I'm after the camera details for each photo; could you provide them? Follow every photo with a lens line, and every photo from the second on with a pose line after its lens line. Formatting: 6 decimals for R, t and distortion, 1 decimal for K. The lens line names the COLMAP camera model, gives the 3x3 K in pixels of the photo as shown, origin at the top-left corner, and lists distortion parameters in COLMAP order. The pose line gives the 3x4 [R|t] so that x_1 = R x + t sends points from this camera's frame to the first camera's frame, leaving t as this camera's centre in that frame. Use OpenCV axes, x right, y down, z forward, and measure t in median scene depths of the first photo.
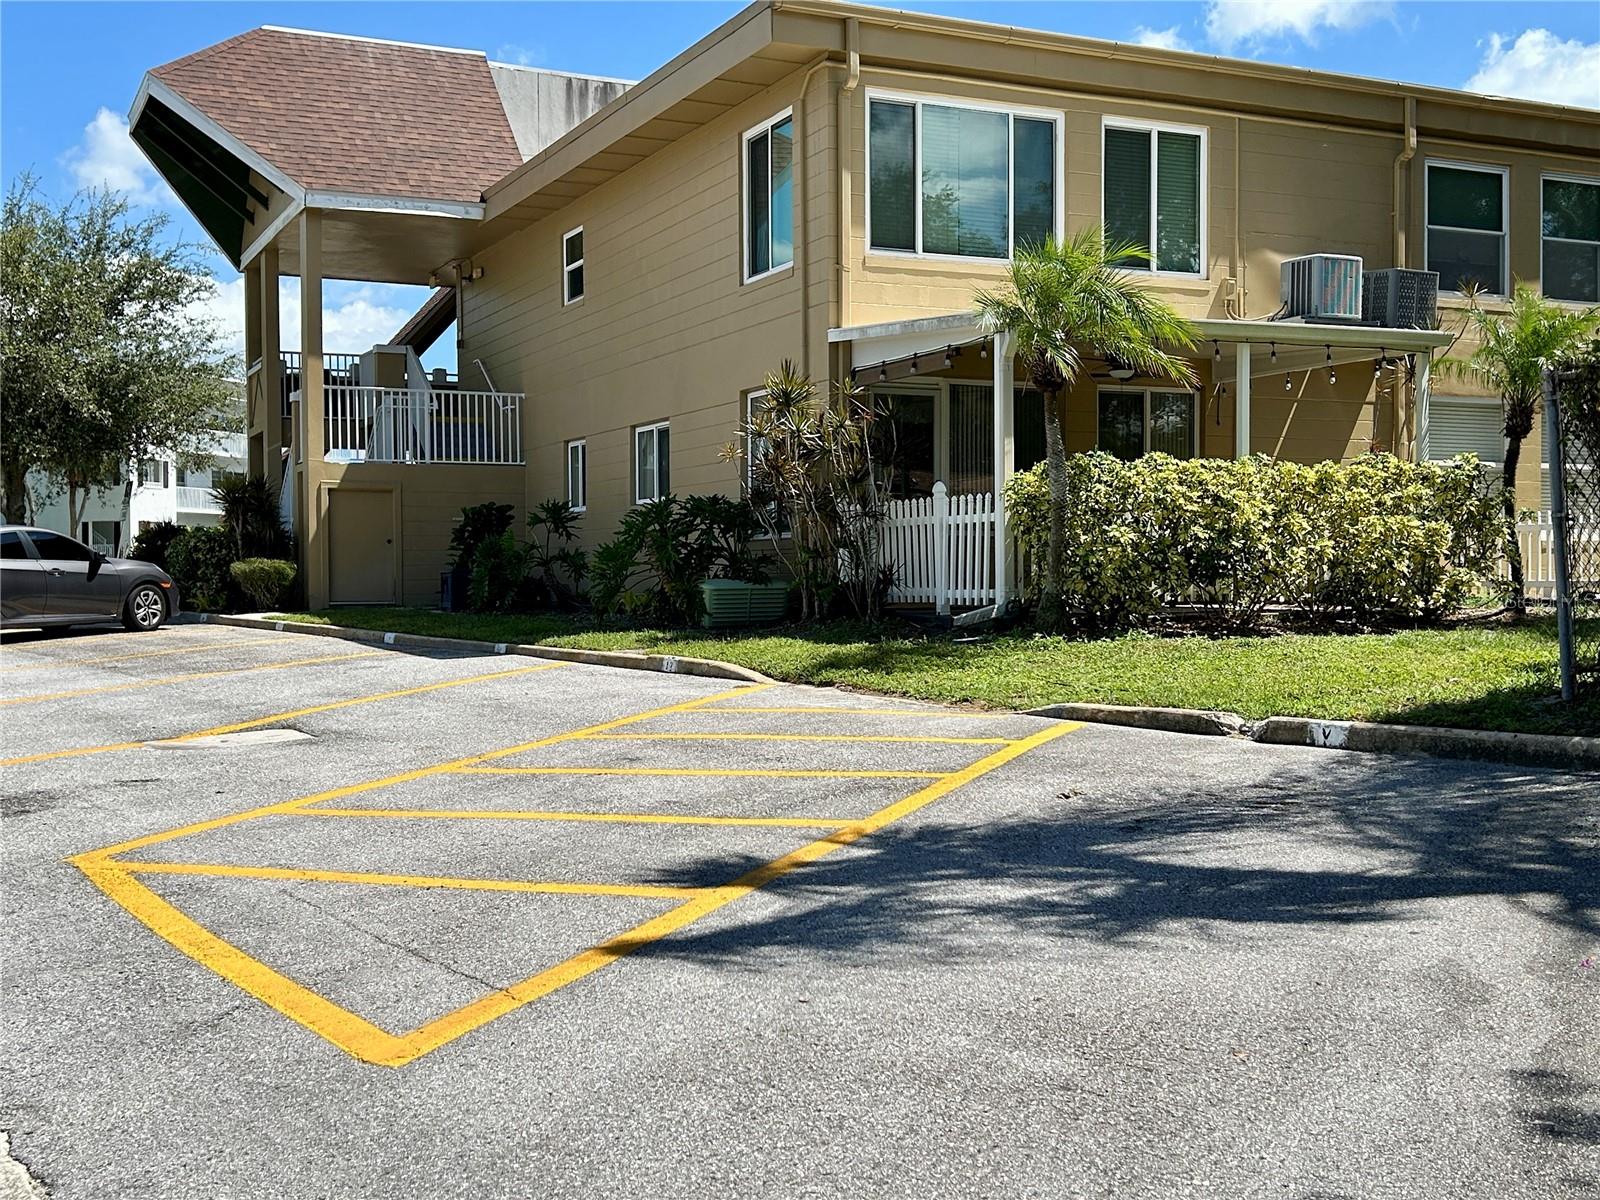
lens RADIAL K [[1836.9, 0, 800.3], [0, 1836.9, 601.2], [0, 0, 1]] dist [0.001895, 0.000000]
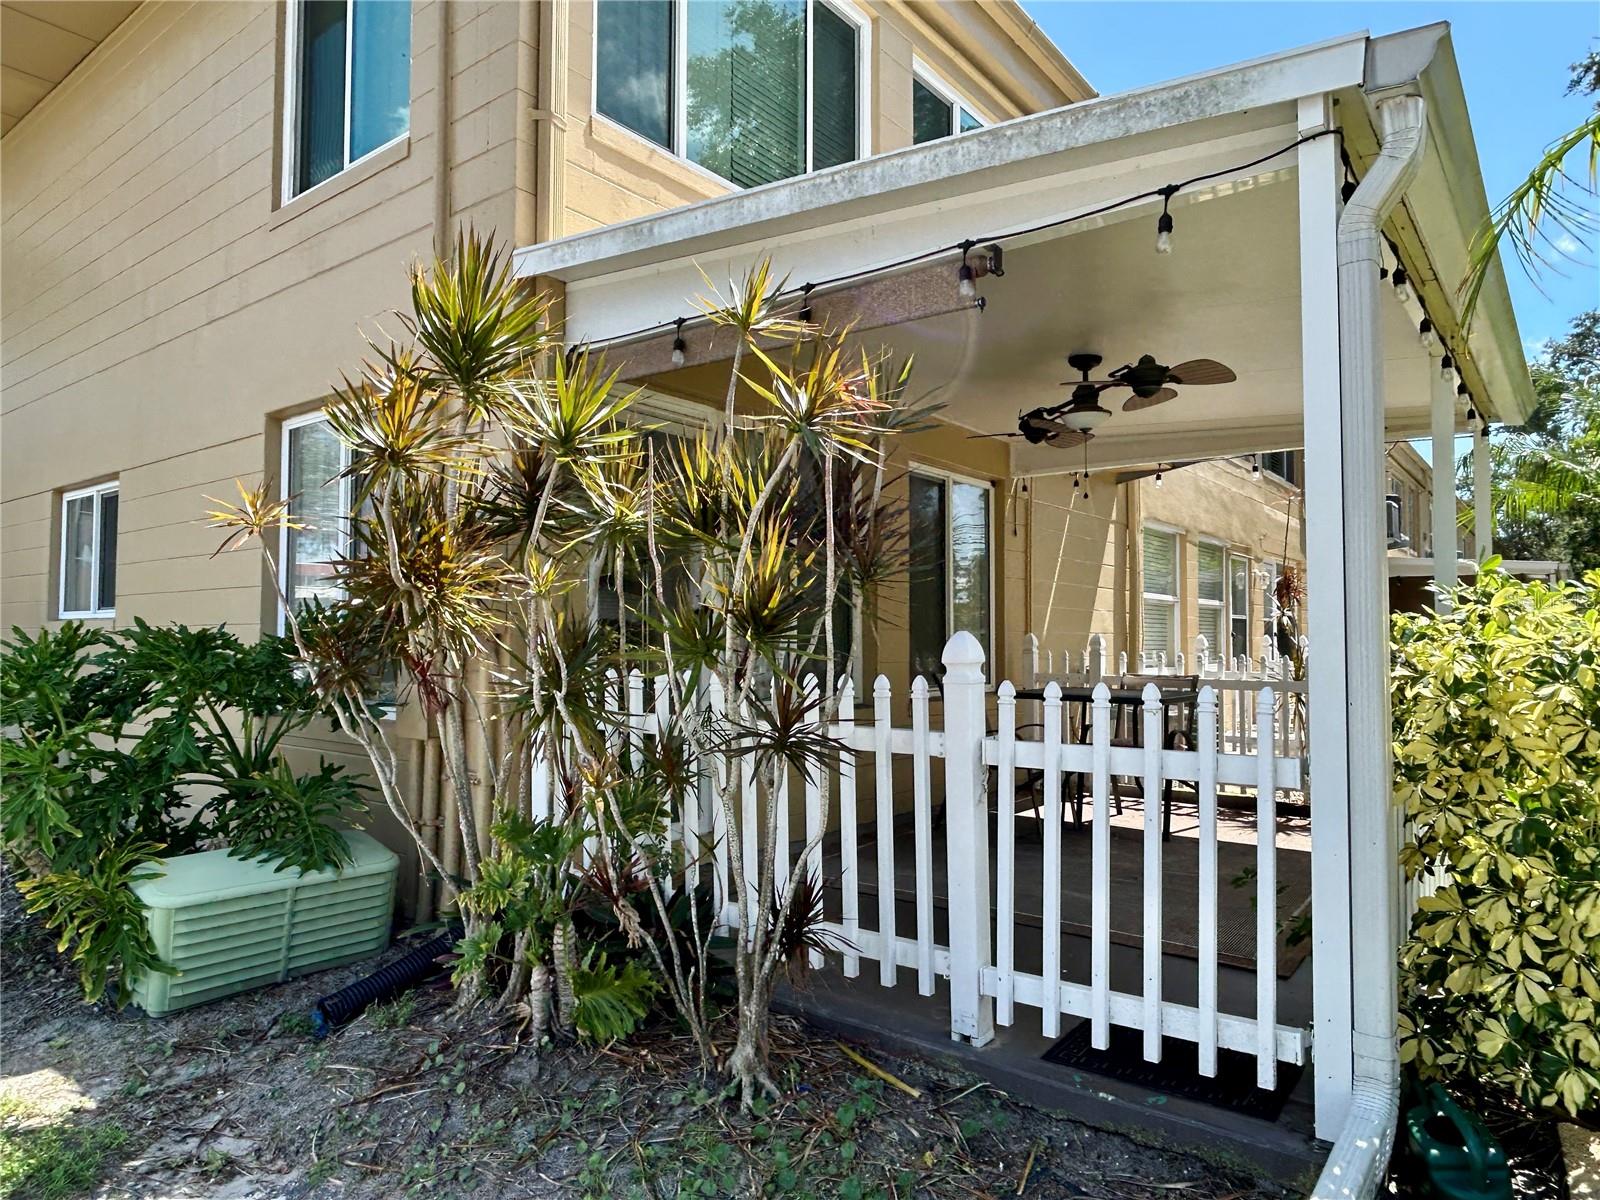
lens RADIAL K [[994.5, 0, 807.3], [0, 994.5, 600.0], [0, 0, 1]] dist [-0.023198, 0.000003]
pose [[0.885303, 0.020453, 0.464565, -0.028871], [0.001222, 0.998926, -0.046309, -0.056434], [-0.465014, 0.041565, 0.884327, 0.764921]]
